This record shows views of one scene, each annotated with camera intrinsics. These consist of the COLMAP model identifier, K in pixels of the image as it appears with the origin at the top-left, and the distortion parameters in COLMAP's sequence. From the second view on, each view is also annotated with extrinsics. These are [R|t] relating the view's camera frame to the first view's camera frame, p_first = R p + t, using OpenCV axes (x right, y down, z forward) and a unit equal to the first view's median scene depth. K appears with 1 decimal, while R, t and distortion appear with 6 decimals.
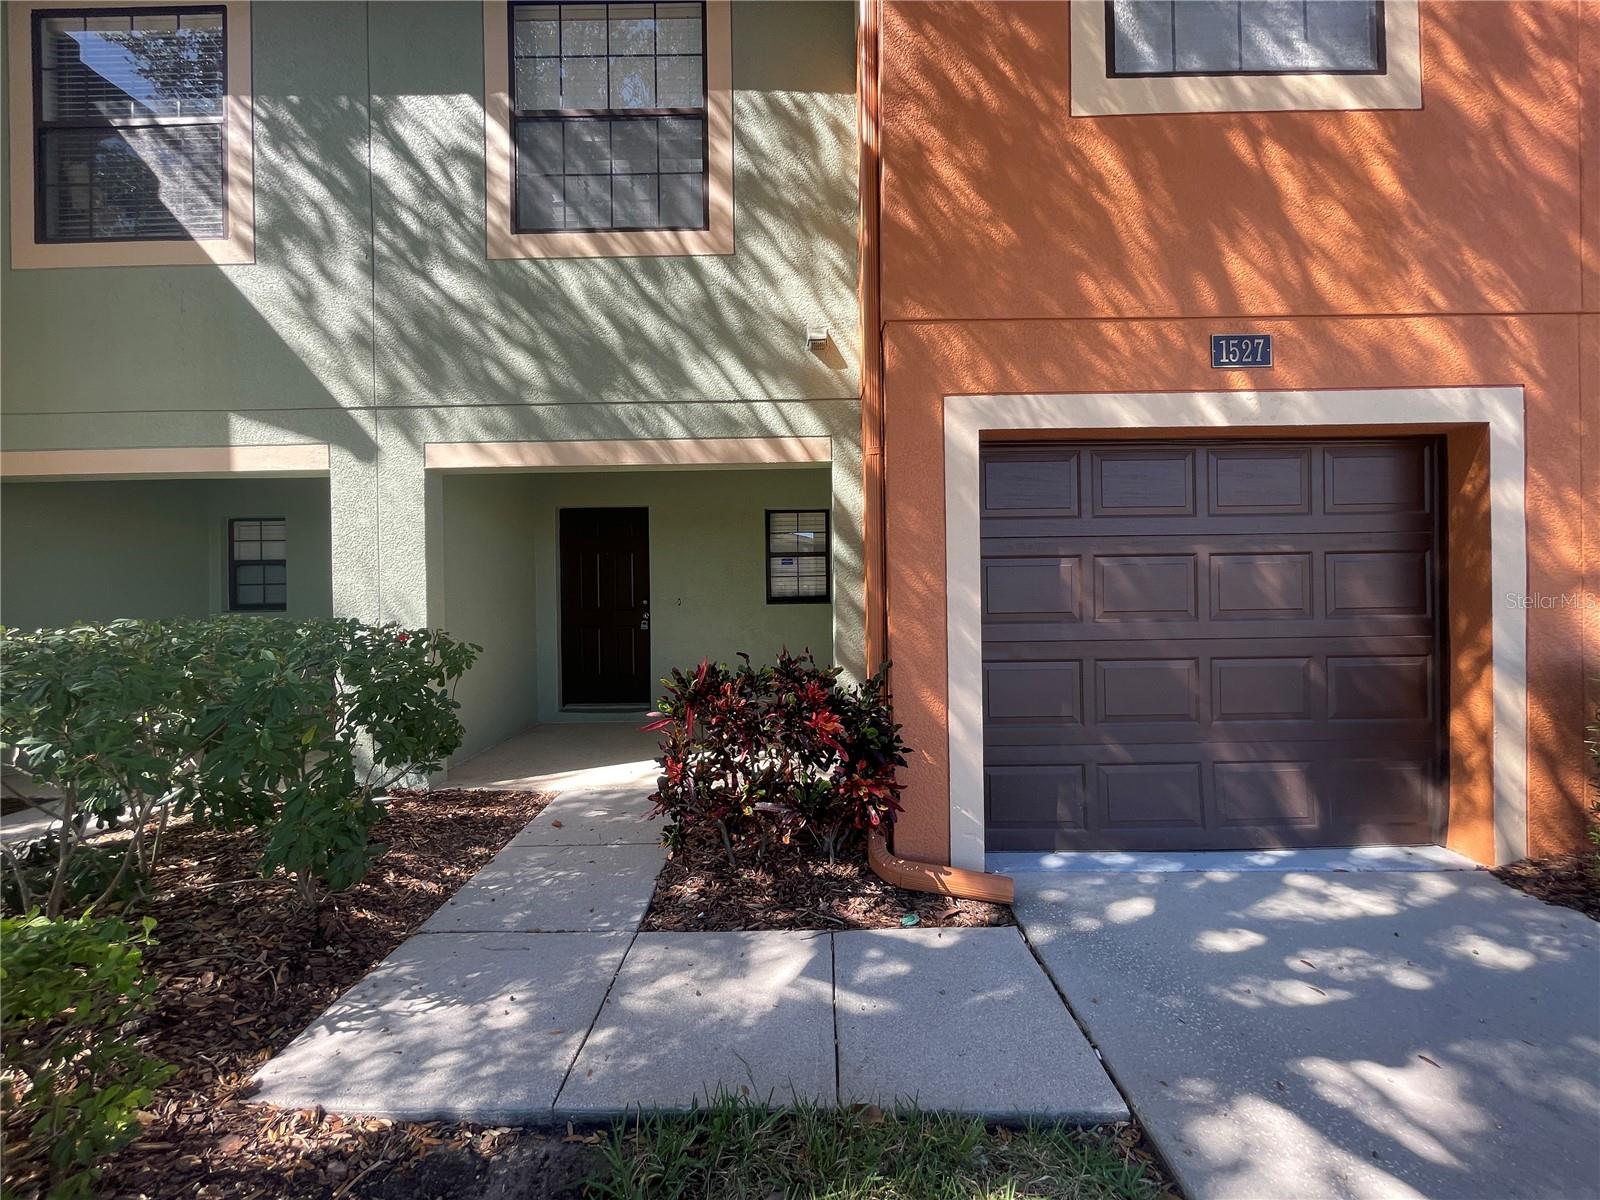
lens RADIAL K [[744.2, 0, 800.0], [0, 744.2, 600.0], [0, 0, 1]] dist [-0.016107, 0.000200]
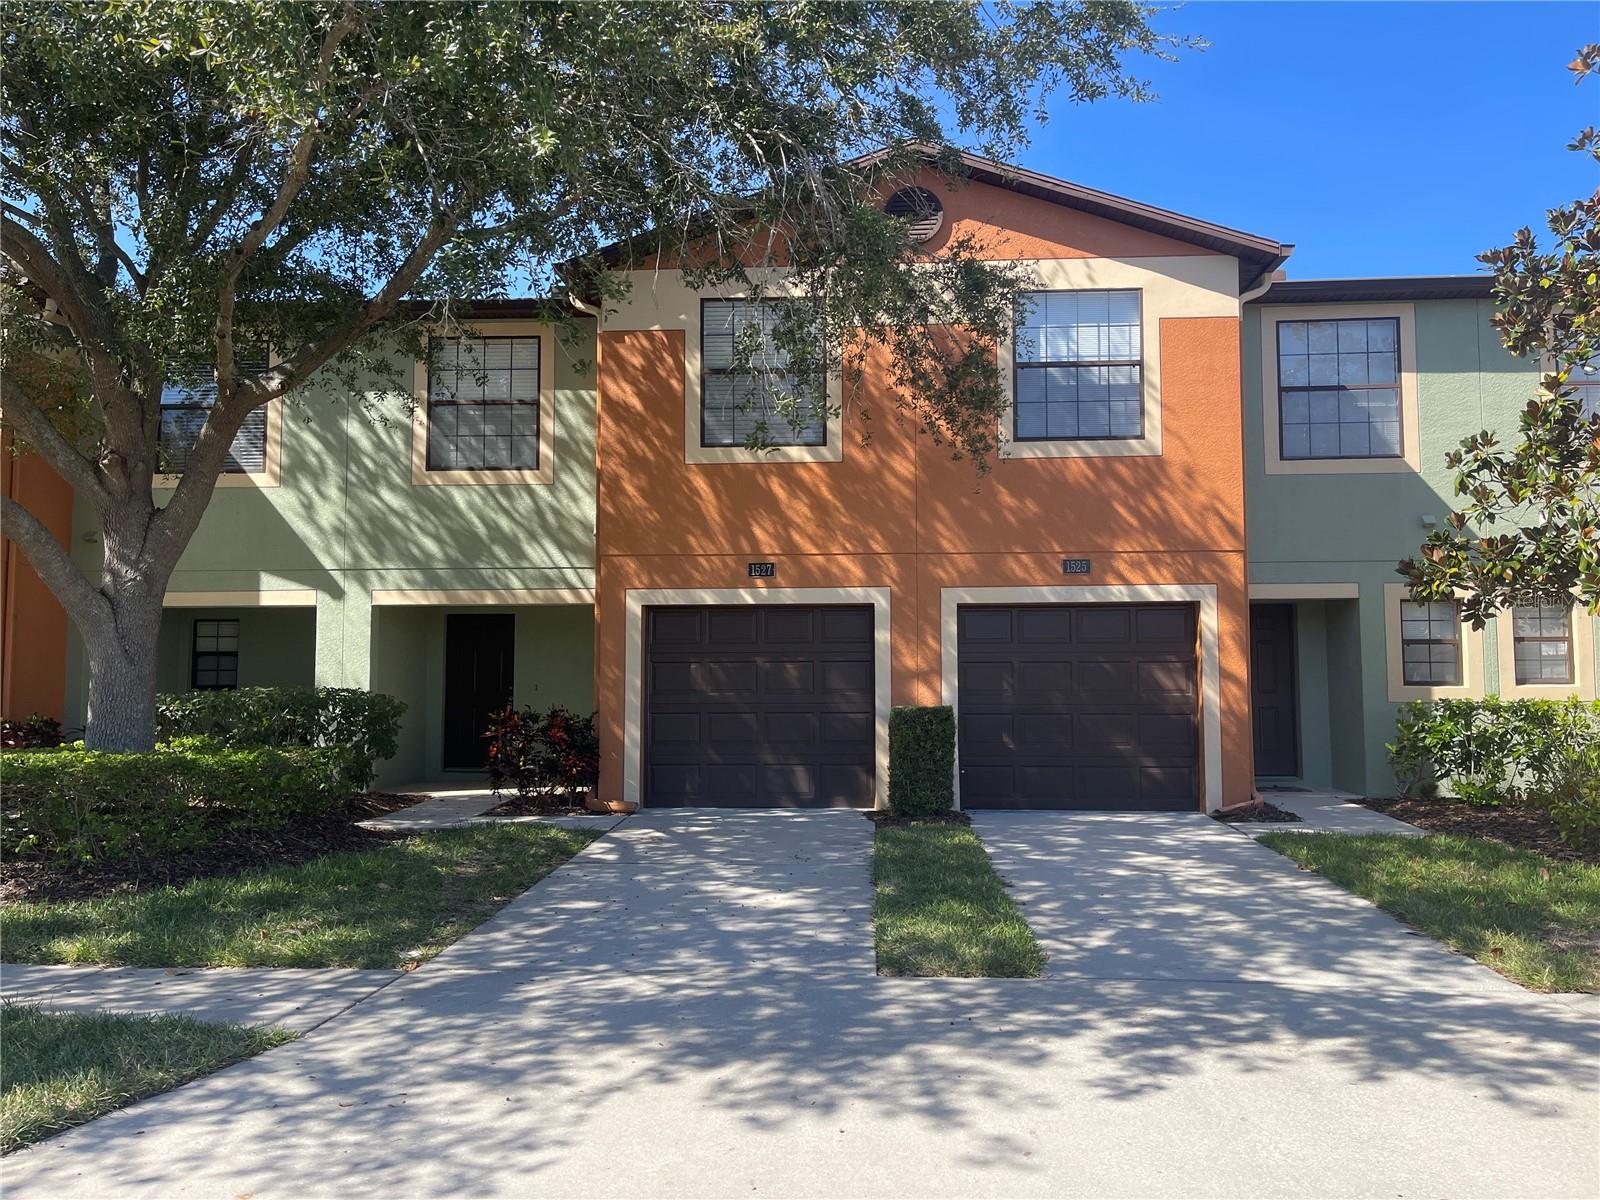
lens RADIAL K [[1214.6, 0, 800.0], [0, 1214.6, 600.0], [0, 0, 1]] dist [-0.048921, -0.003309]
pose [[0.999873, 0.008963, -0.013205, 0.529663], [-0.010051, 0.996345, -0.084824, 0.039621], [0.012397, 0.084946, 0.996308, -1.796517]]
